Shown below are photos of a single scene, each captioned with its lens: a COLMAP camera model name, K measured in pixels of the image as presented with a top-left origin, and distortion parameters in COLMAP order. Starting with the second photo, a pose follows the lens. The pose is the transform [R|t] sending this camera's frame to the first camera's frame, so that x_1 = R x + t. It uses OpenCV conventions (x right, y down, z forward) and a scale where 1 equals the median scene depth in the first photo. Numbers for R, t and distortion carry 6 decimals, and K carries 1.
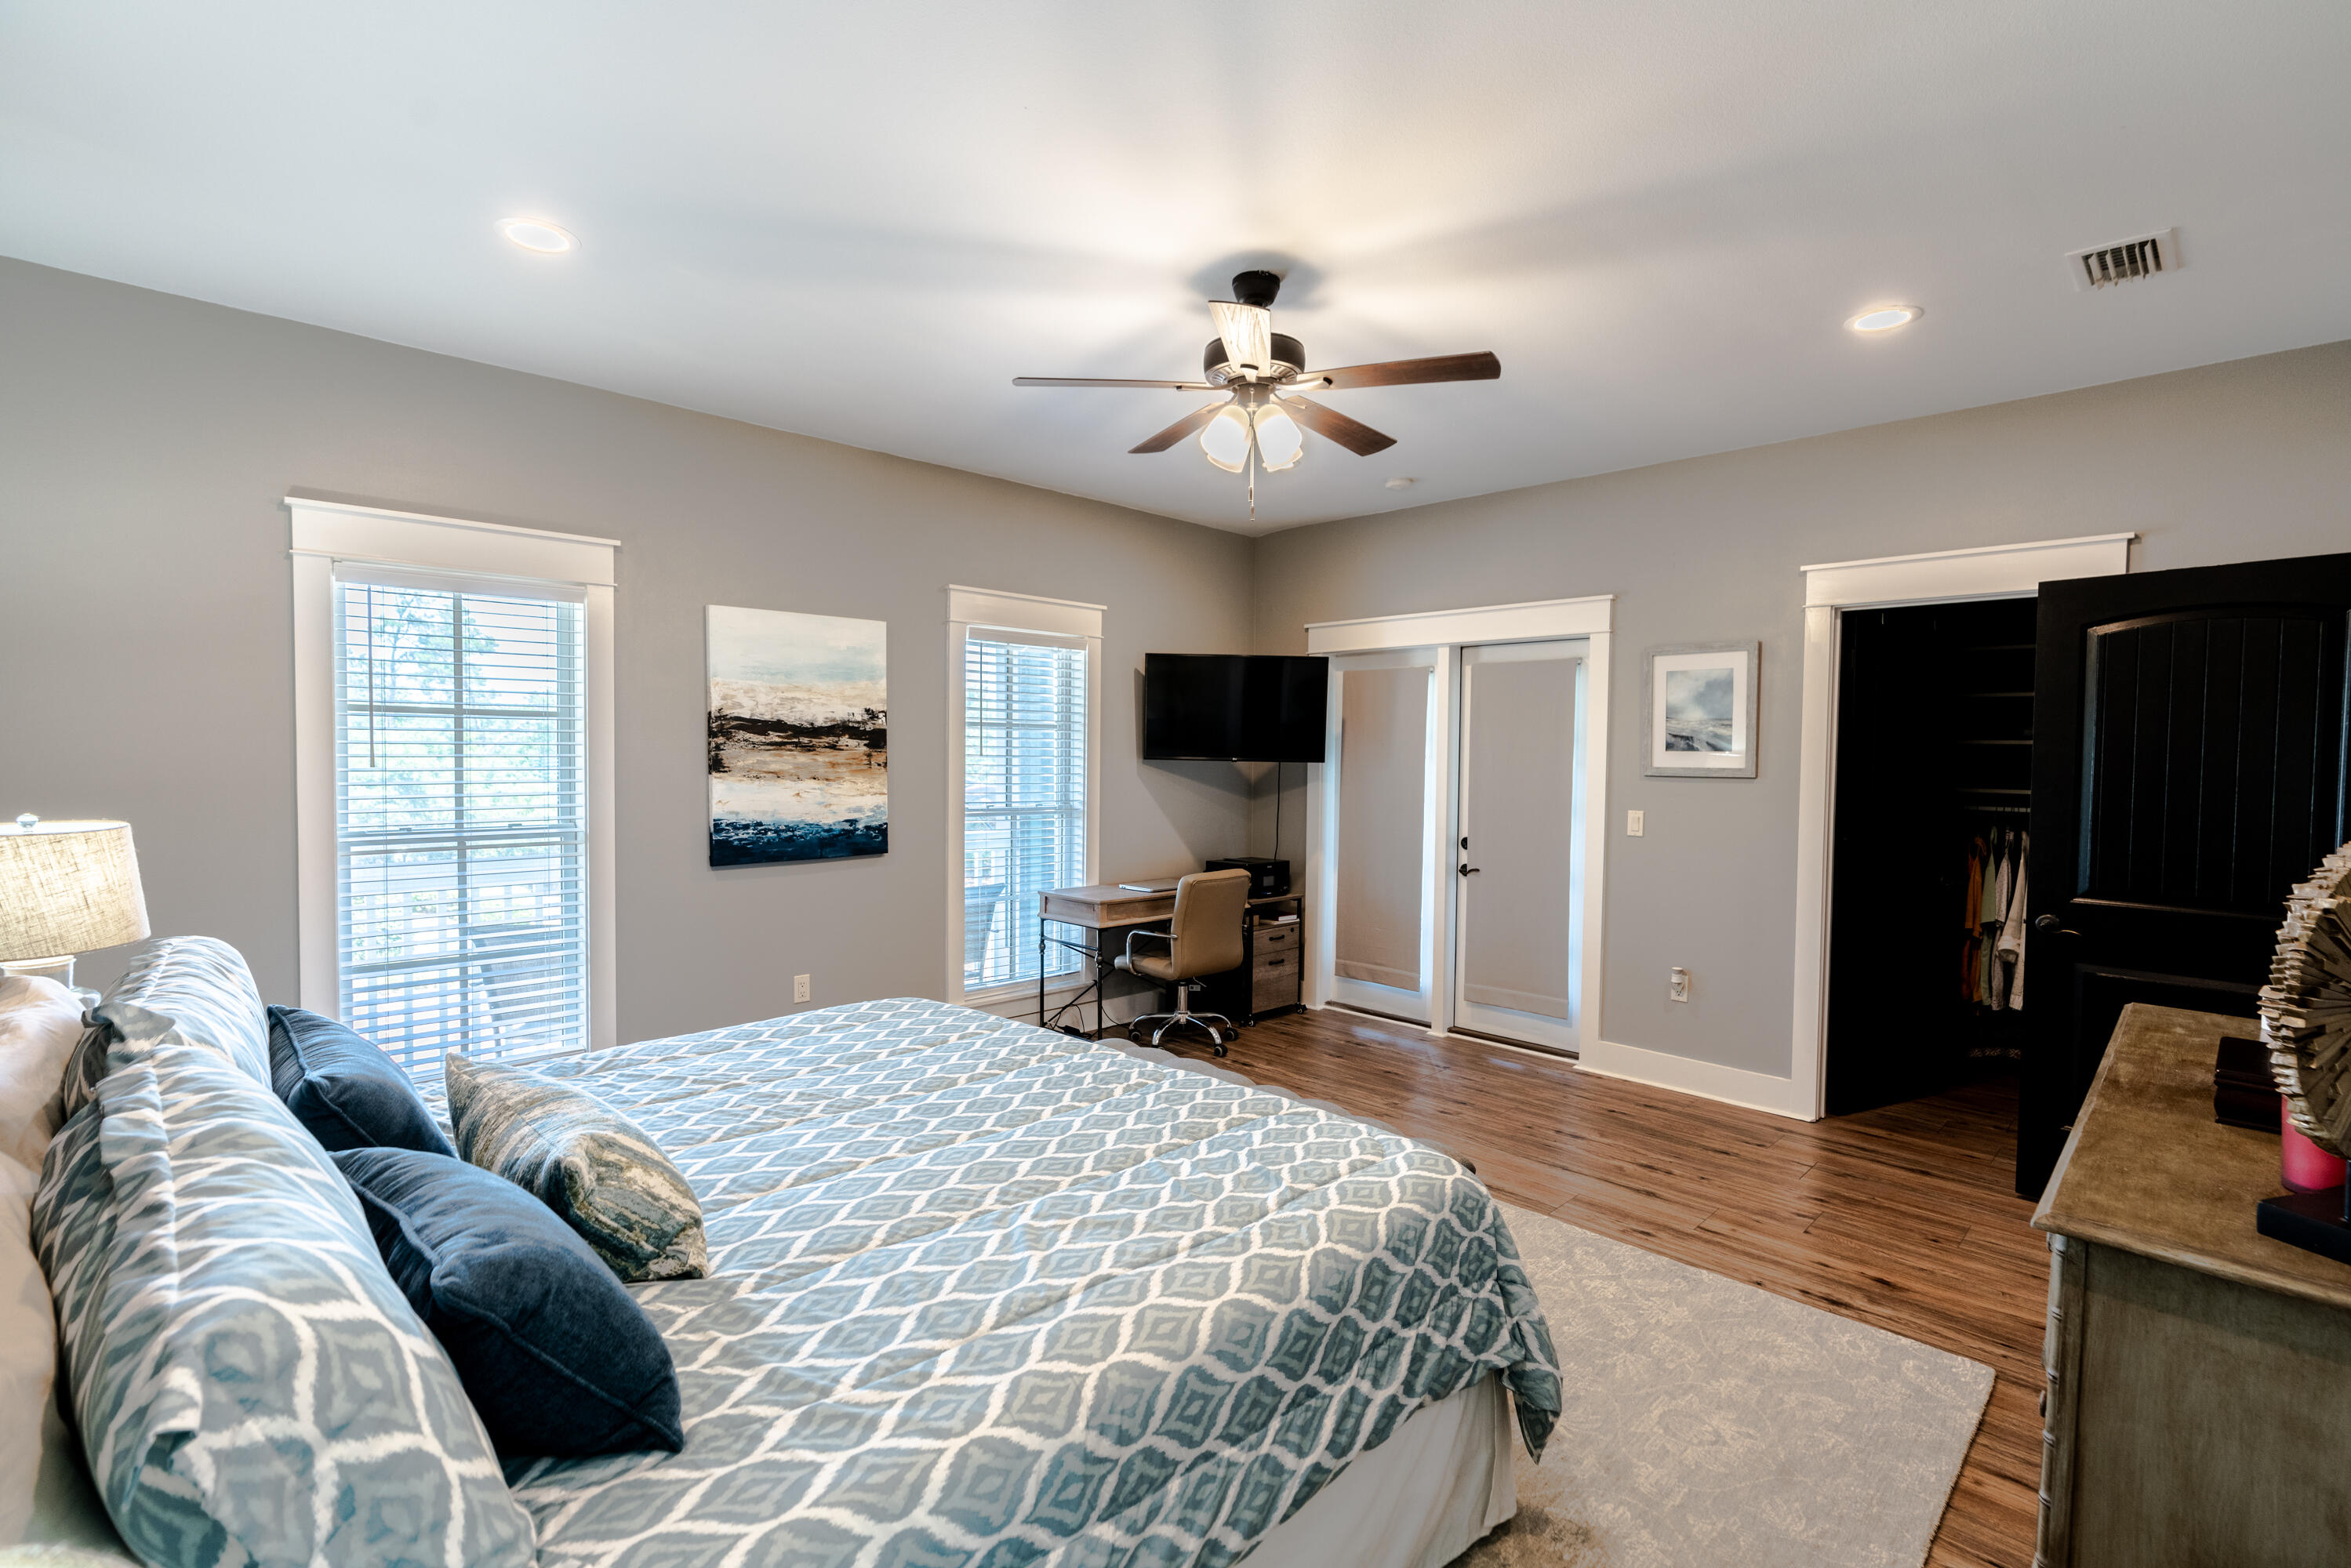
lens RADIAL K [[1058.6, 0, 1177.5], [0, 1058.6, 794.3], [0, 0, 1]] dist [-0.006302, 0.000220]
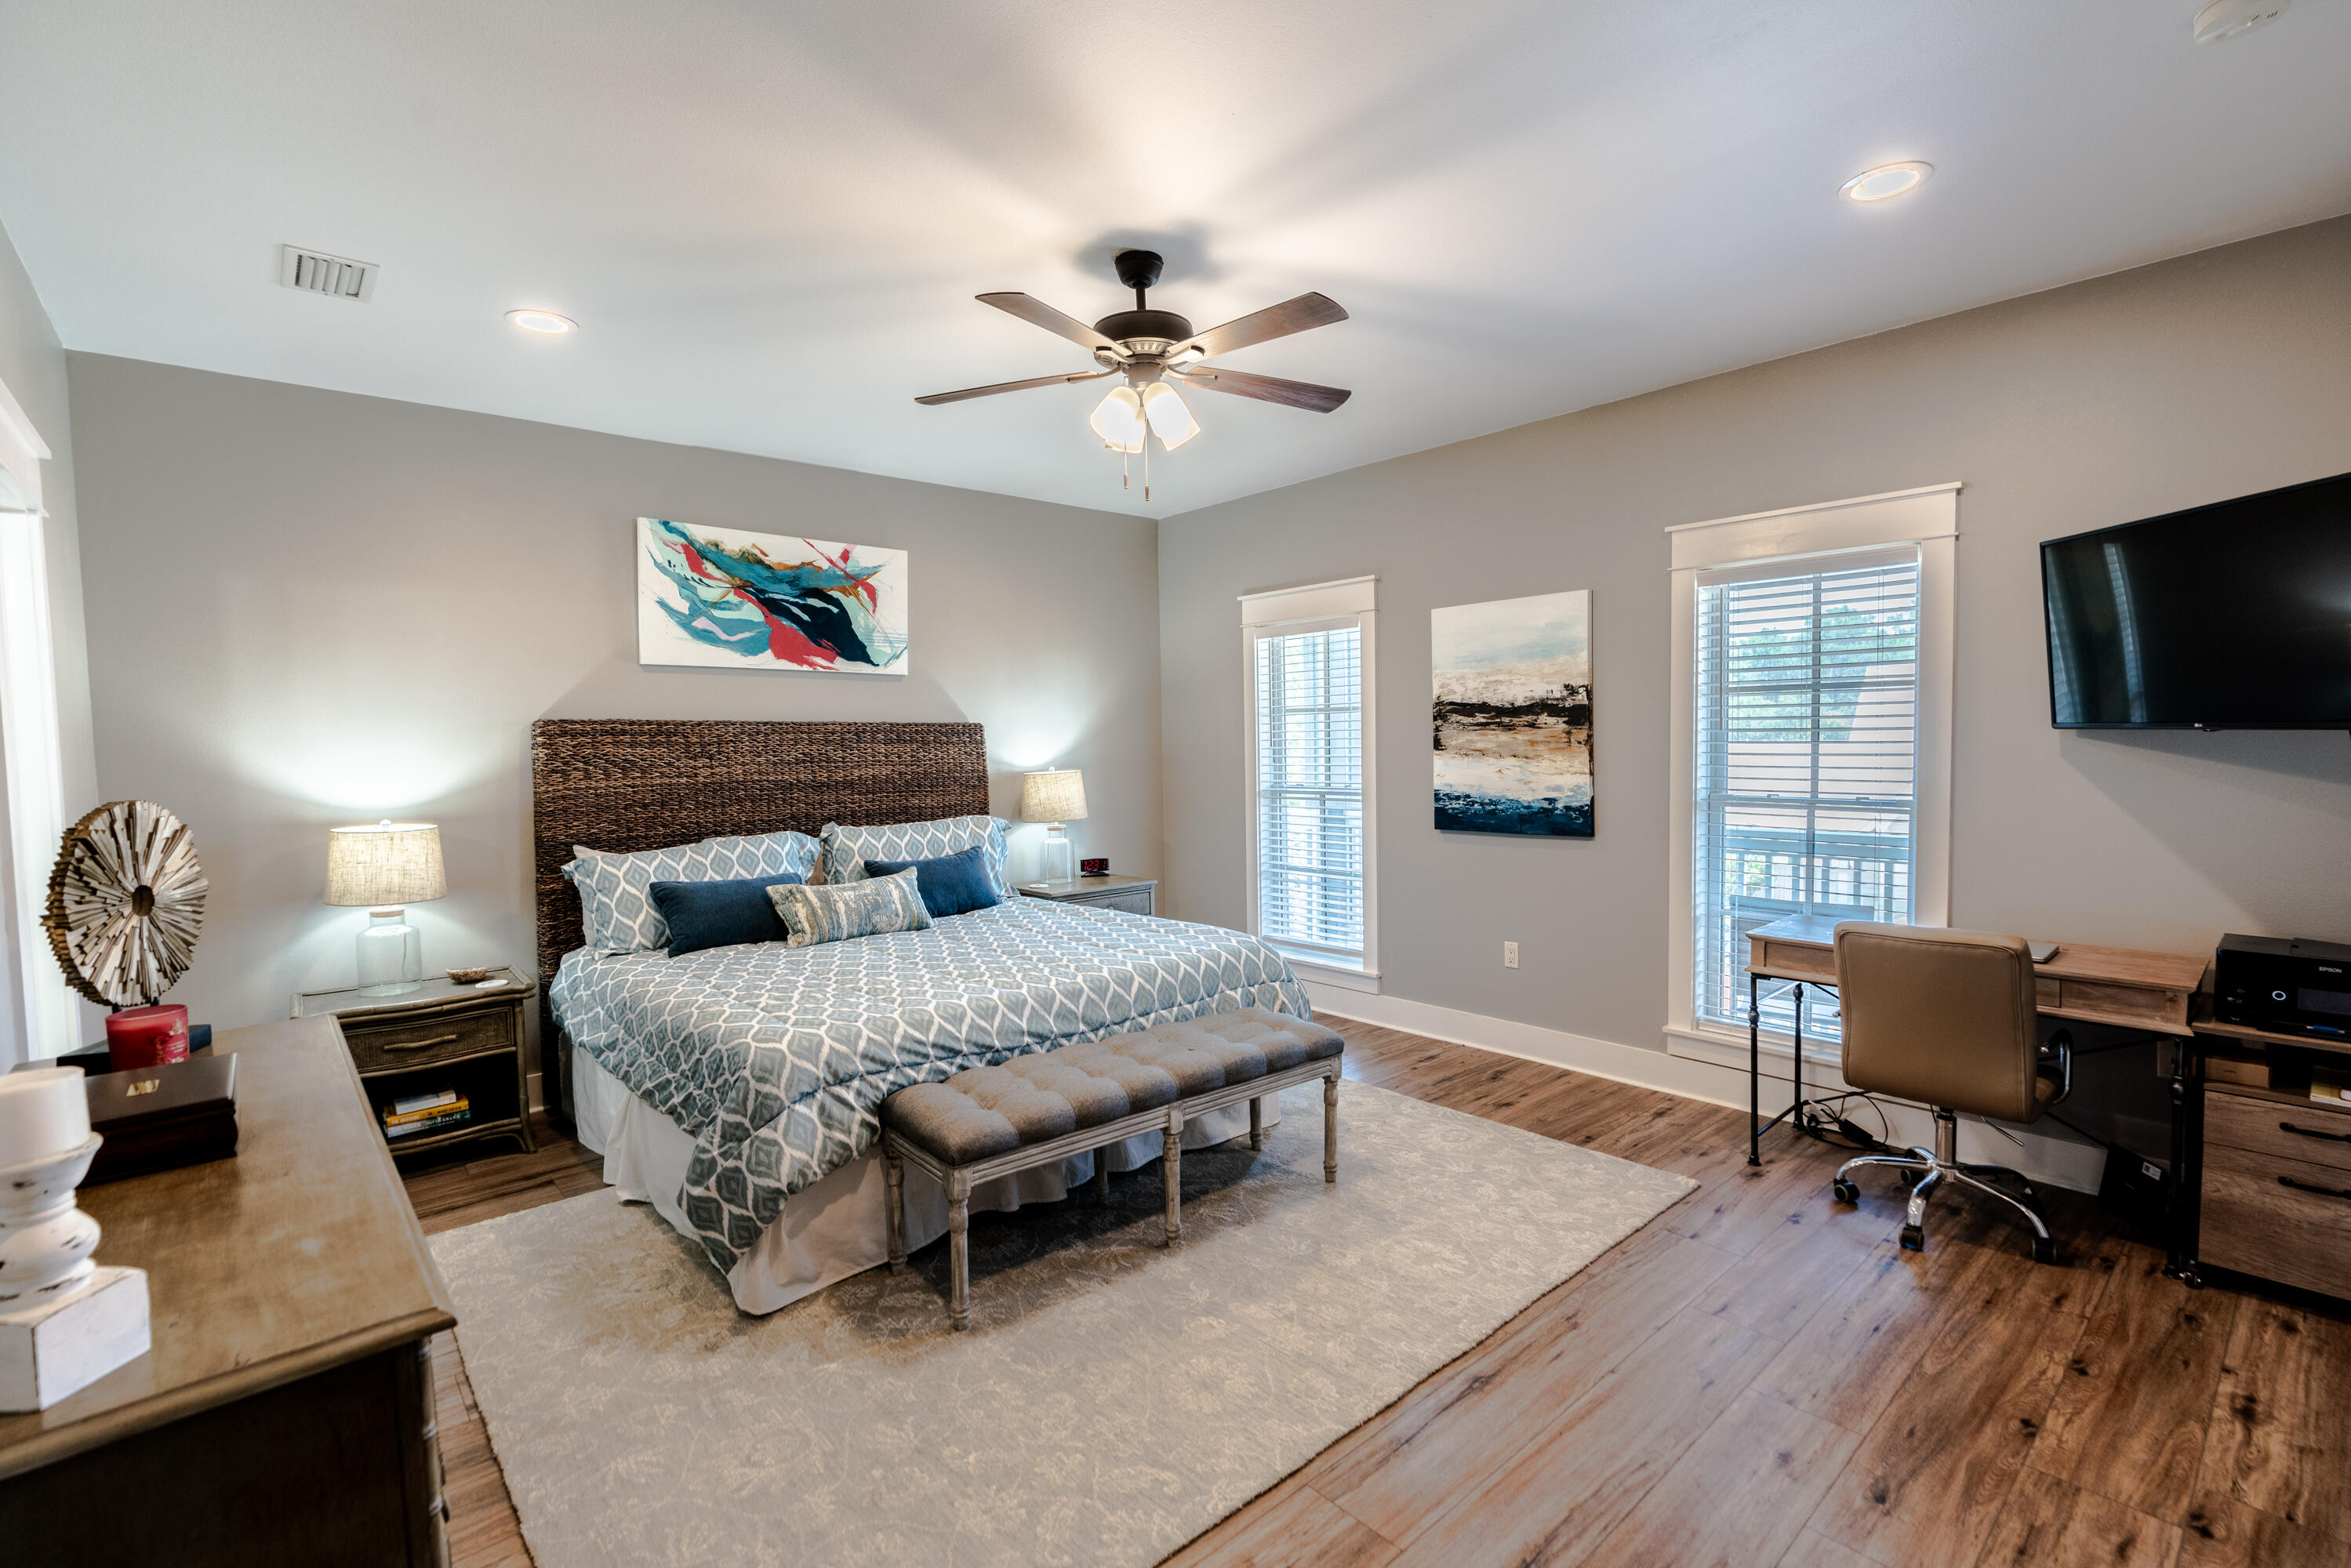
lens RADIAL K [[1058.6, 0, 1177.5], [0, 1058.6, 794.3], [0, 0, 1]] dist [-0.006302, 0.000220]
pose [[-0.061443, 0.038325, -0.997375, 0.718231], [-0.027513, 0.998818, 0.040076, -0.010122], [0.997731, 0.029903, -0.060316, 0.733200]]
